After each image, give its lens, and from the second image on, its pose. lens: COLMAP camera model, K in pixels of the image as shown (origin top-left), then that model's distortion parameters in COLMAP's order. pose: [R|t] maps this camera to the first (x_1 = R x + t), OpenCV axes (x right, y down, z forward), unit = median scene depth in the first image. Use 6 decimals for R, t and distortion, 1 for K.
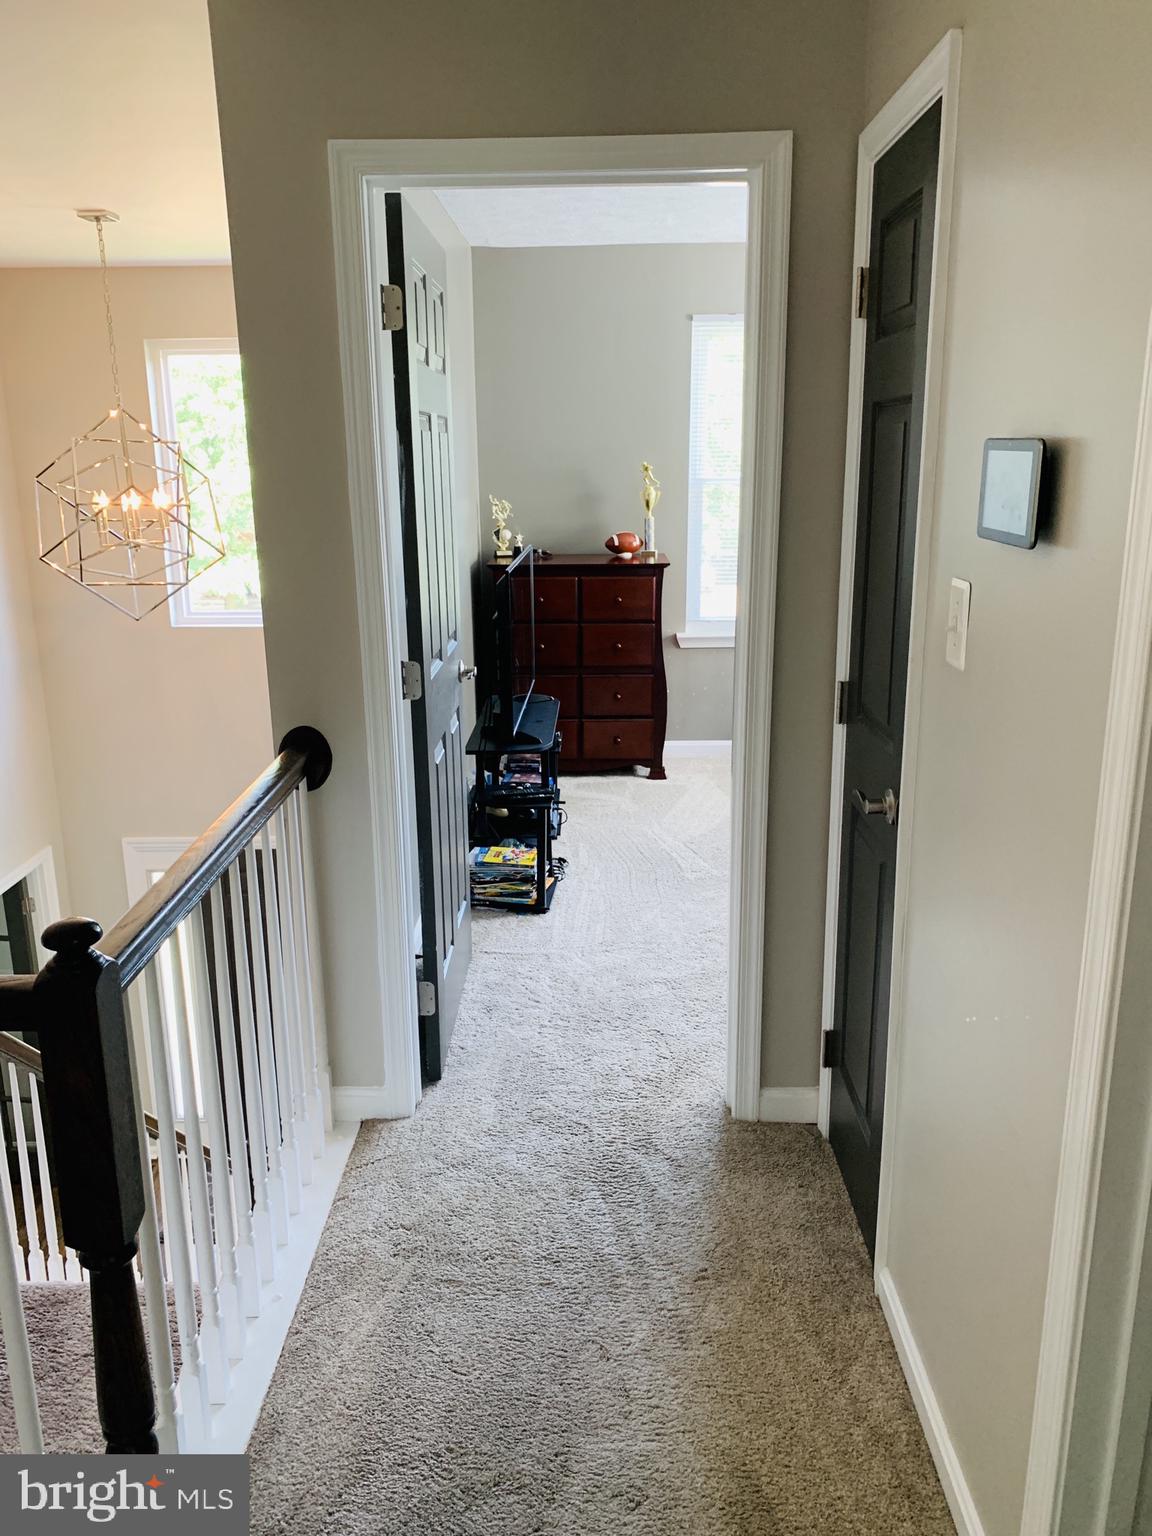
lens RADIAL K [[1177.5, 0, 564.9], [0, 1177.5, 777.0], [0, 0, 1]] dist [0.033434, -0.035437]
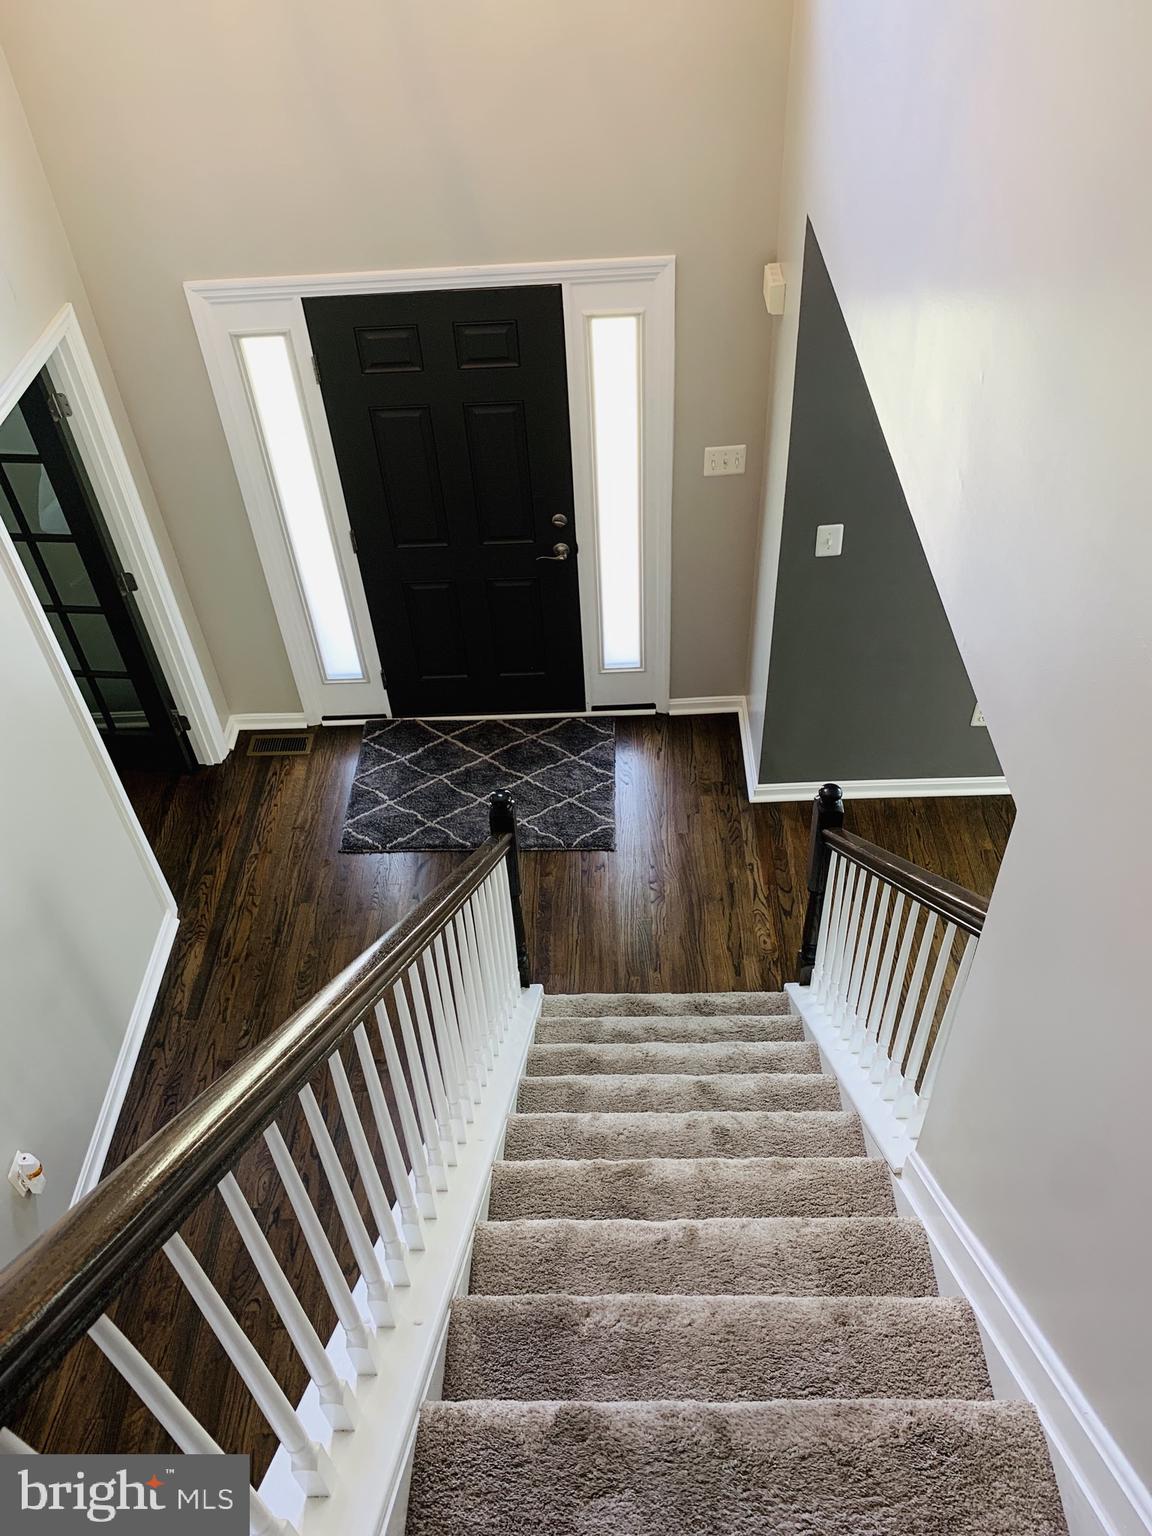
lens RADIAL K [[1177.5, 0, 572.8], [0, 1177.5, 784.8], [0, 0, 1]] dist [0.033434, -0.035437]
pose [[0.999525, -0.024842, -0.018265, -0.280657], [0.030678, 0.860626, 0.508313, -0.042555], [0.003092, -0.508632, 0.860978, 0.583893]]
